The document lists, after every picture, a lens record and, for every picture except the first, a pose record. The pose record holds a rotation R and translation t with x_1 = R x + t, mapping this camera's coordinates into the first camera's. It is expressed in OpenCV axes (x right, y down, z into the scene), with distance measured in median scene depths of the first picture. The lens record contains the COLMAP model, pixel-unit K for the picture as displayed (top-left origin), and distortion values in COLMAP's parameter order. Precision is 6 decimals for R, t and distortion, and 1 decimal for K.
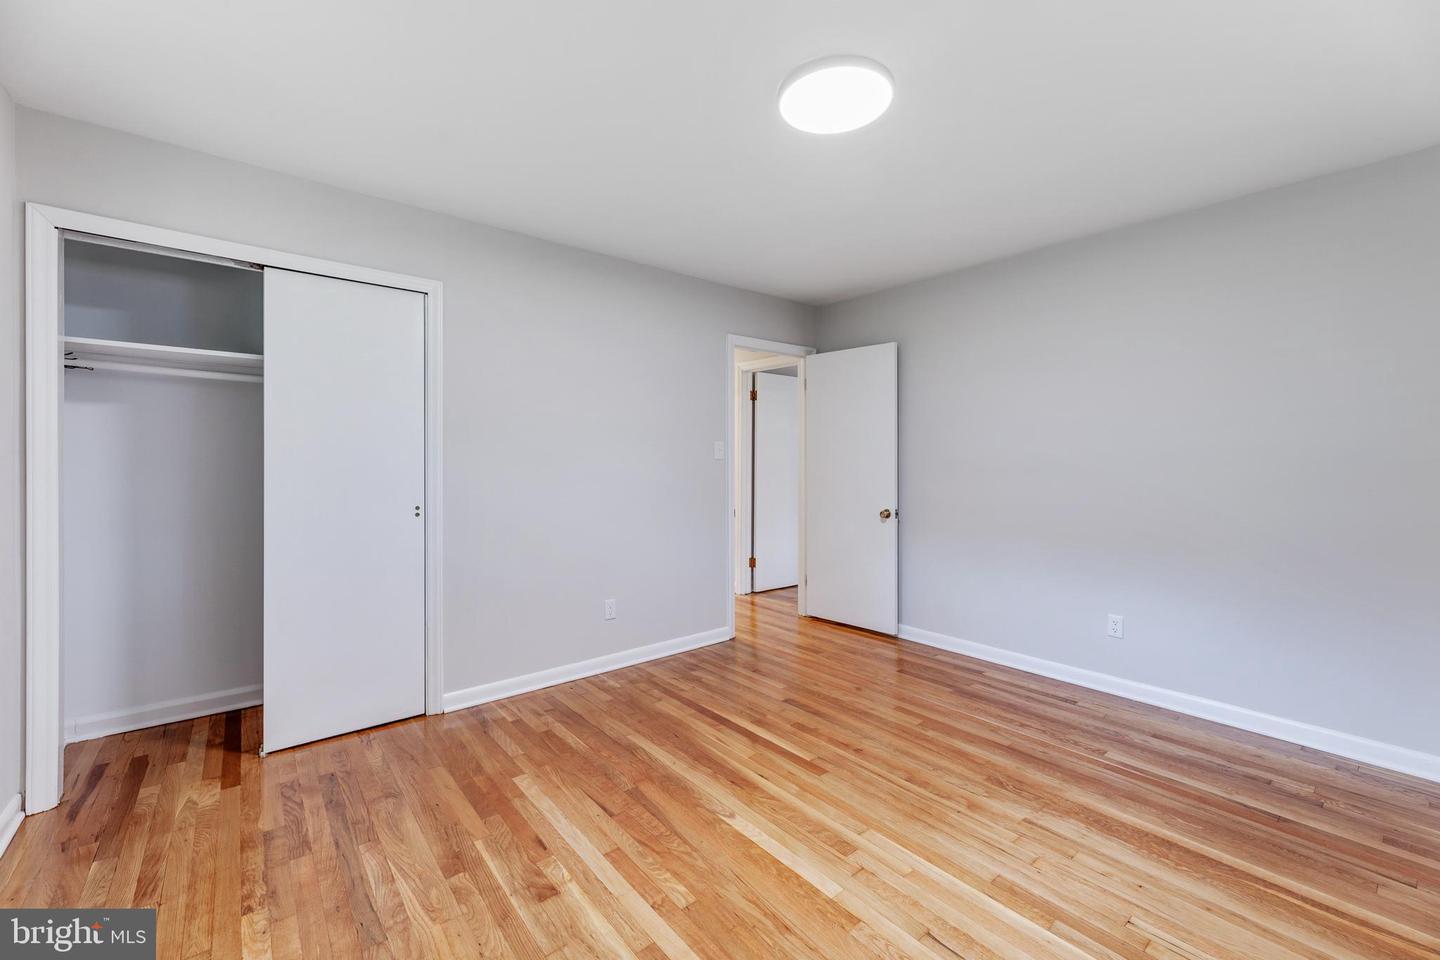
lens RADIAL K [[583.5, 0, 720.6], [0, 583.5, 465.4], [0, 0, 1]] dist [0.002384, -0.000989]
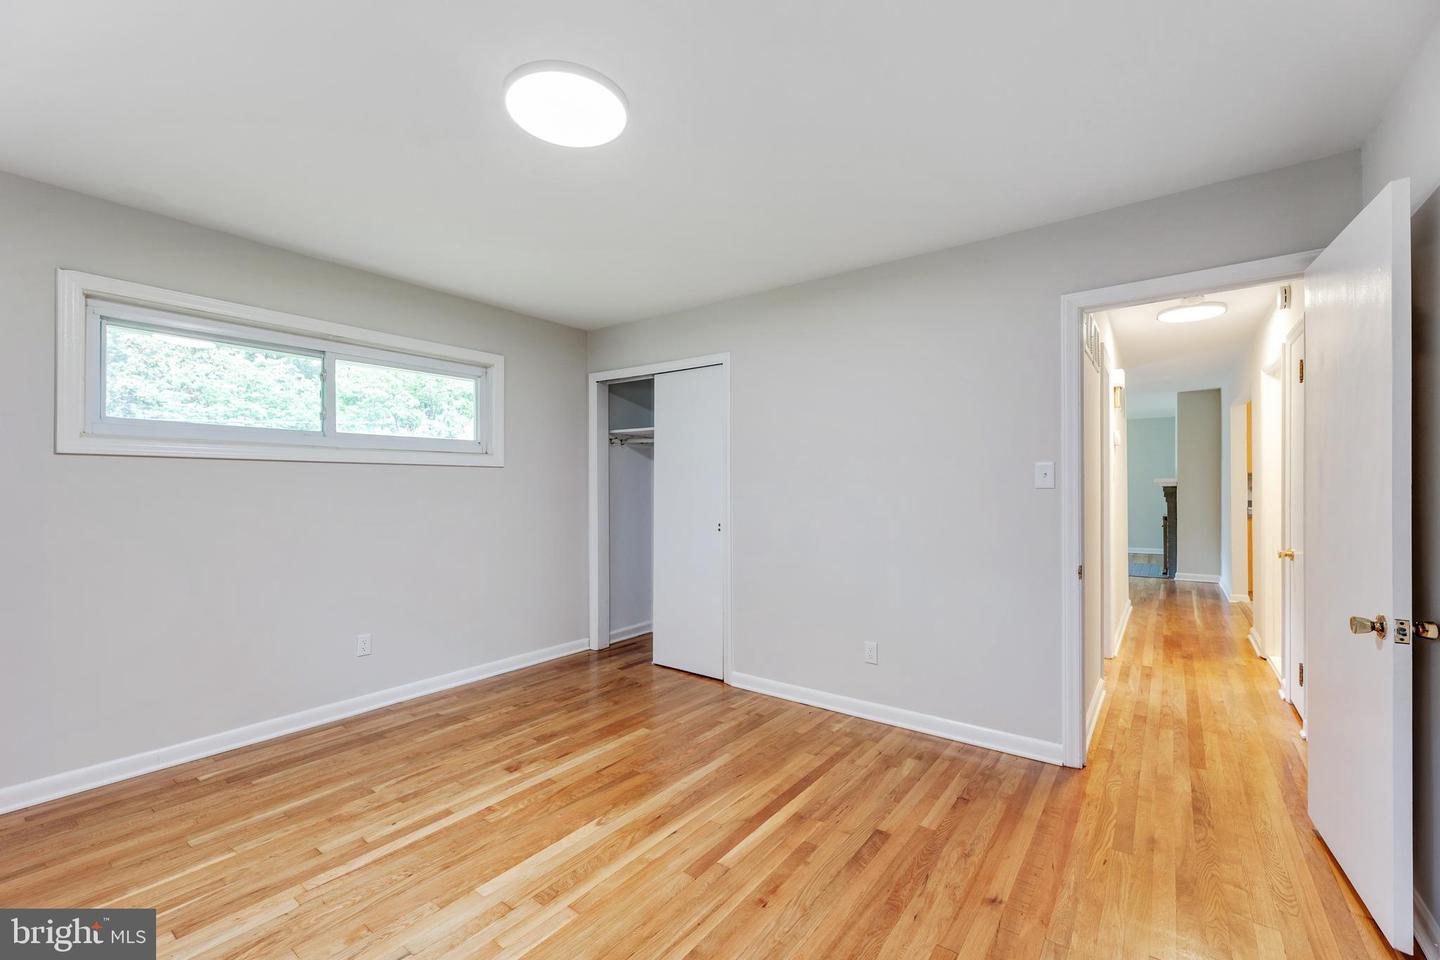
lens RADIAL K [[583.5, 0, 720.3], [0, 583.5, 488.3], [0, 0, 1]] dist [0.002384, -0.000989]
pose [[0.247111, -0.000620, -0.968987, 0.821945], [-0.007347, 0.999970, -0.002513, -0.006851], [0.968959, 0.007740, 0.247099, 0.705158]]
